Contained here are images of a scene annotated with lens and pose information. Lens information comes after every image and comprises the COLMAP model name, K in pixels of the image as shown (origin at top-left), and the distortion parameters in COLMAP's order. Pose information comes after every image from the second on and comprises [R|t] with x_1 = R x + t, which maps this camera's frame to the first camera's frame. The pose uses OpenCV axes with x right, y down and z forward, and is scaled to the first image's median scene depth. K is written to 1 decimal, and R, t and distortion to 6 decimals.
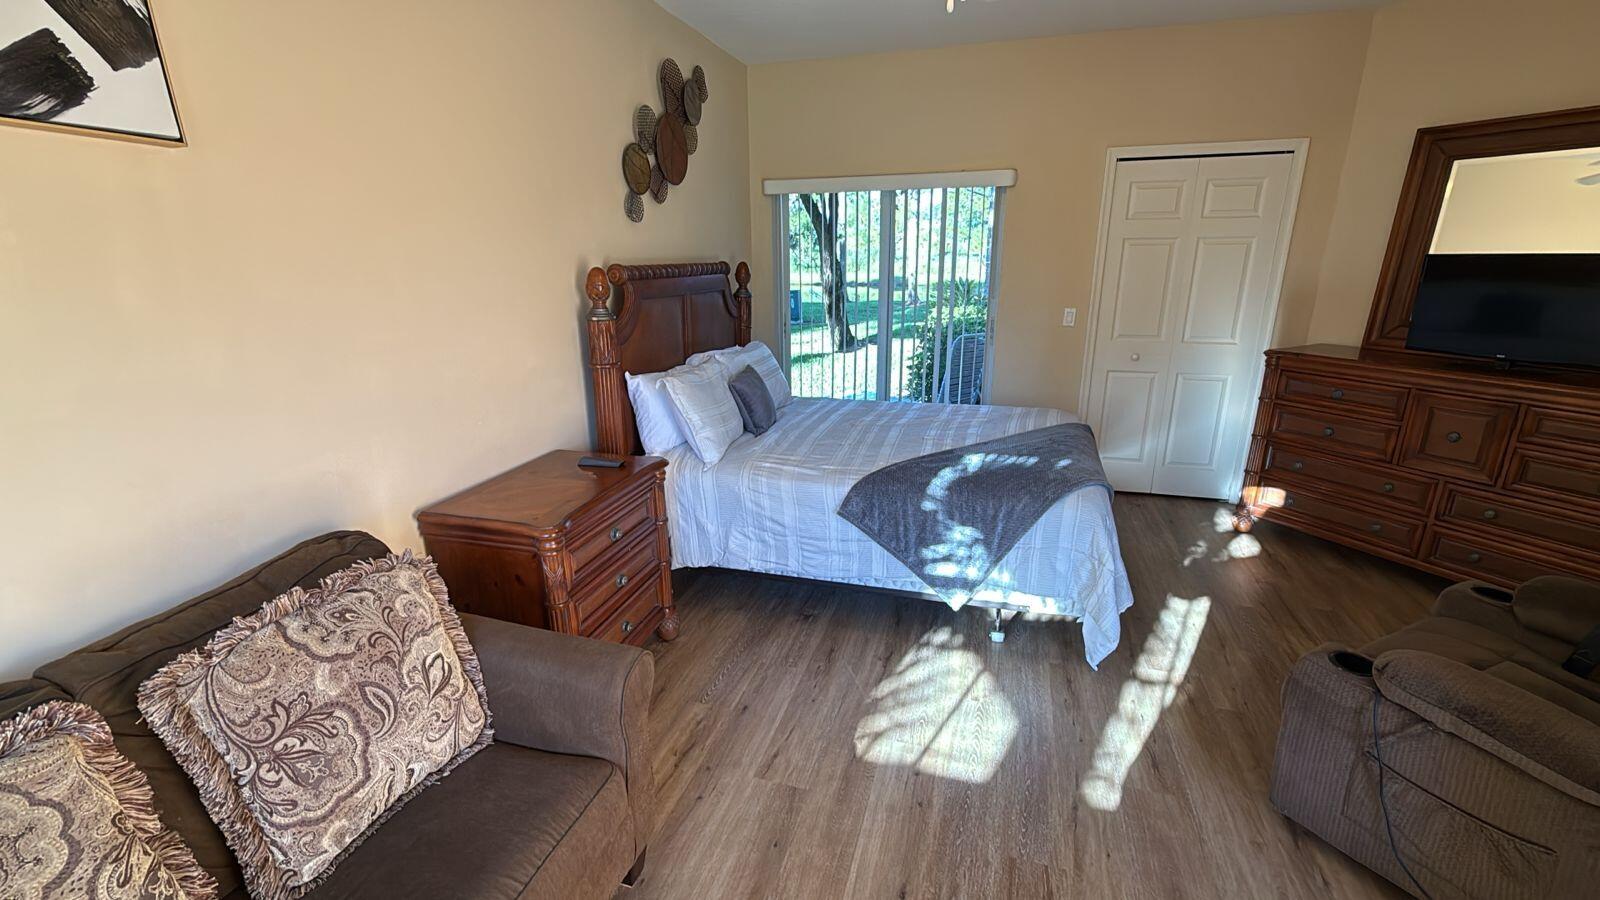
lens RADIAL K [[666.0, 0, 802.4], [0, 666.0, 448.7], [0, 0, 1]] dist [-0.005973, -0.000111]
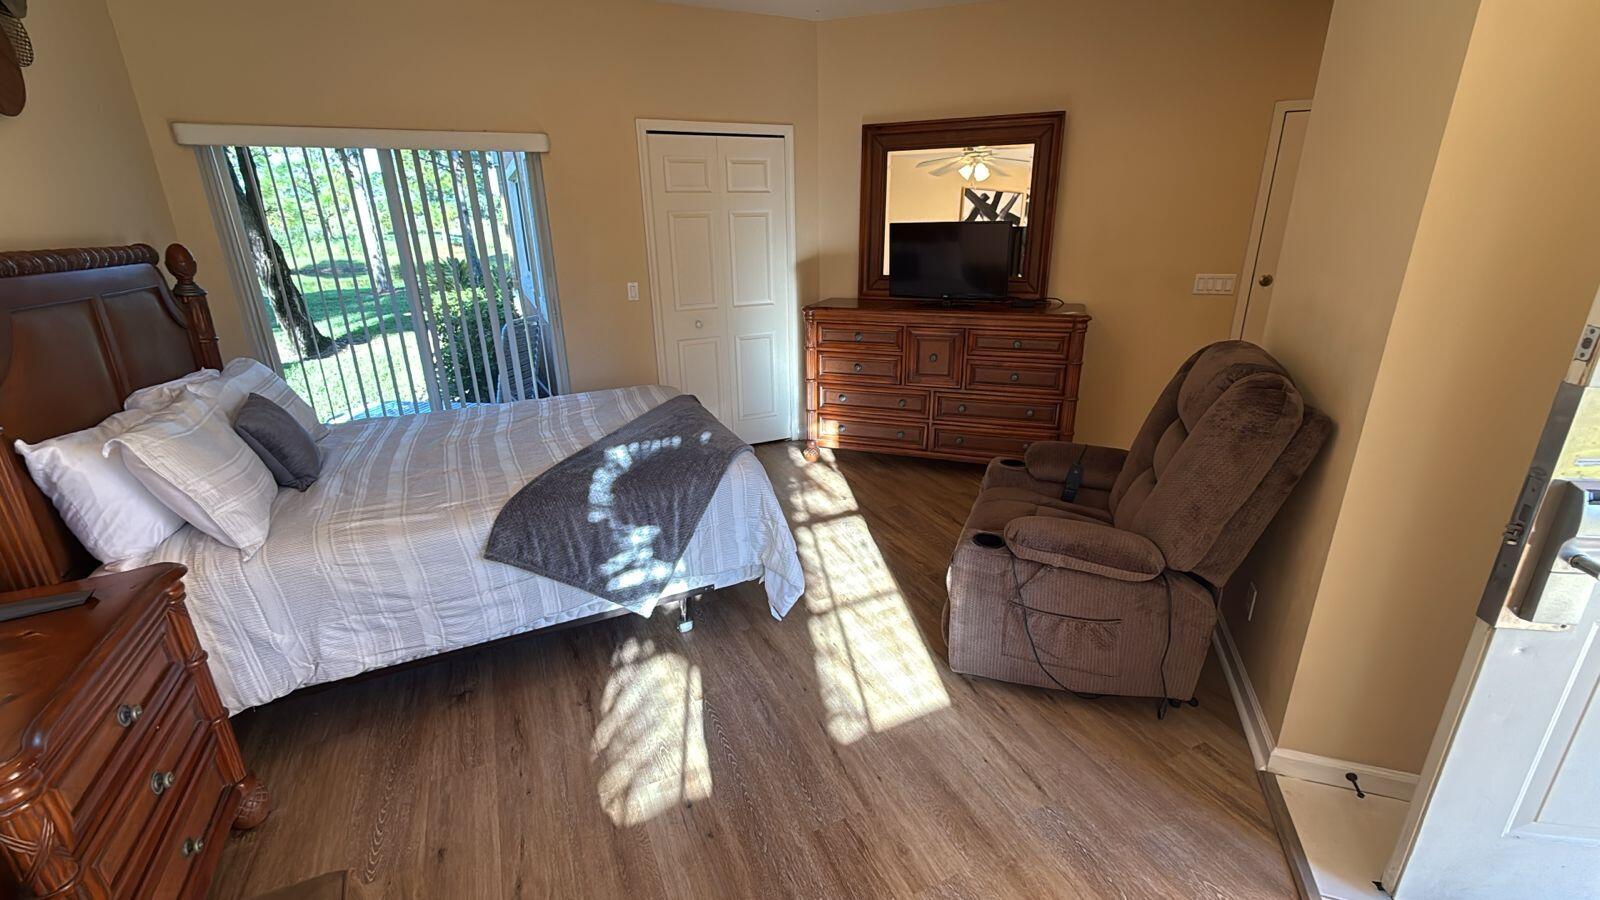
lens RADIAL K [[666.0, 0, 802.4], [0, 666.0, 448.7], [0, 0, 1]] dist [-0.005973, -0.000111]
pose [[0.741775, -0.219493, 0.633713, -0.135897], [0.198646, 0.974432, 0.104985, -0.036421], [-0.640554, 0.048009, 0.766411, 0.141444]]
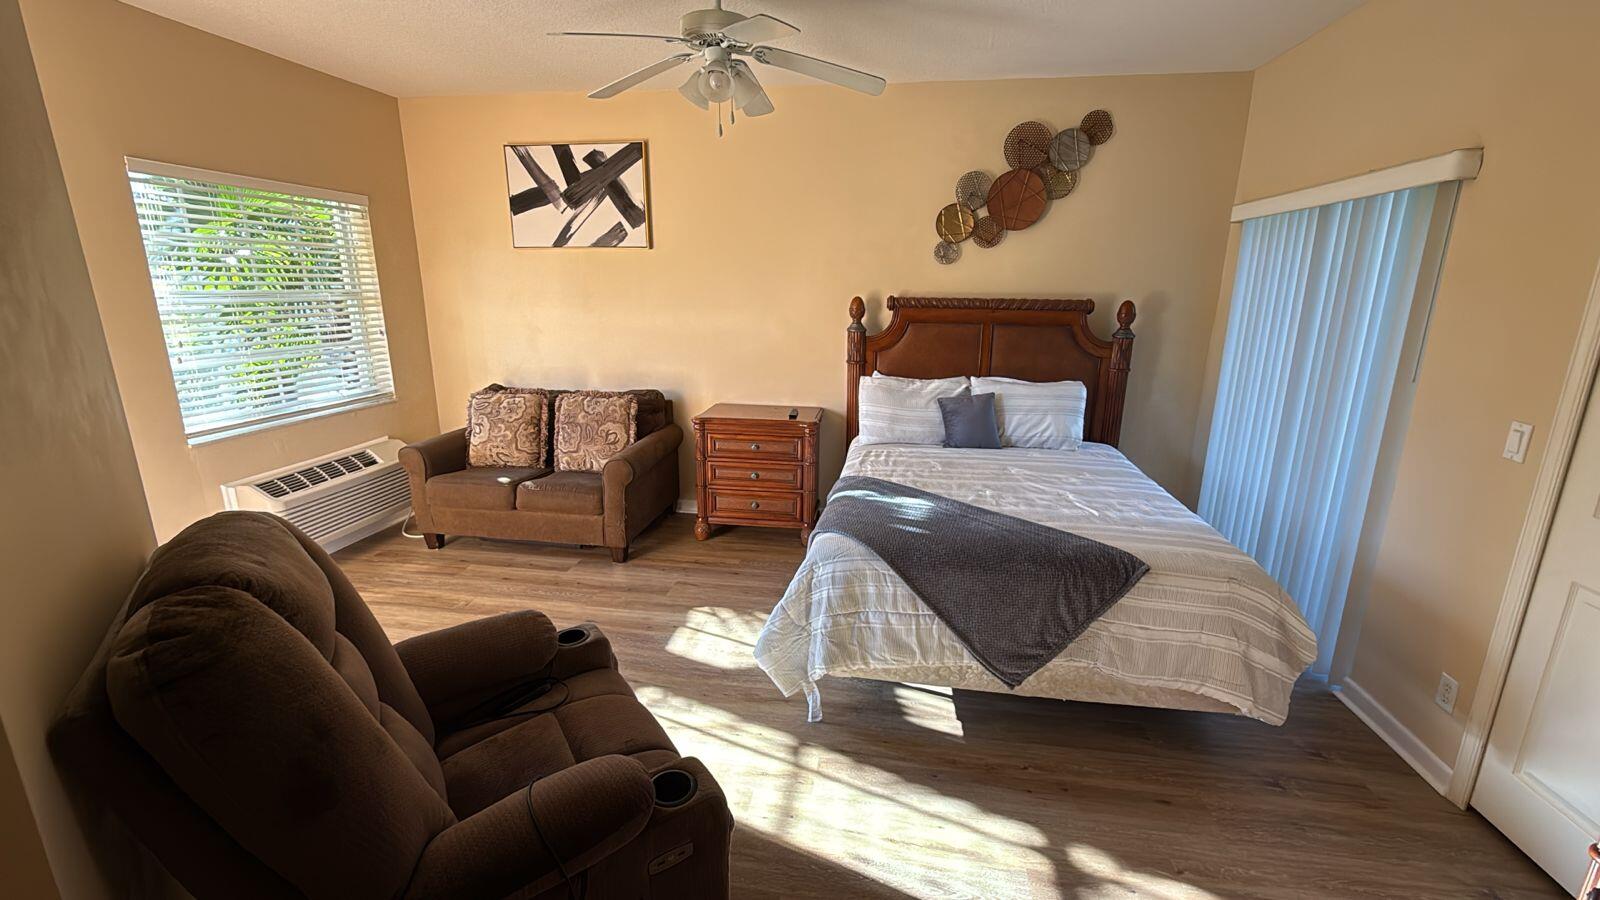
lens RADIAL K [[666.0, 0, 802.4], [0, 666.0, 448.7], [0, 0, 1]] dist [-0.005973, -0.000111]
pose [[0.144446, 0.250352, -0.957319, 1.188160], [-0.288177, 0.936171, 0.201340, -0.214674], [0.946620, 0.246794, 0.207372, 0.645920]]
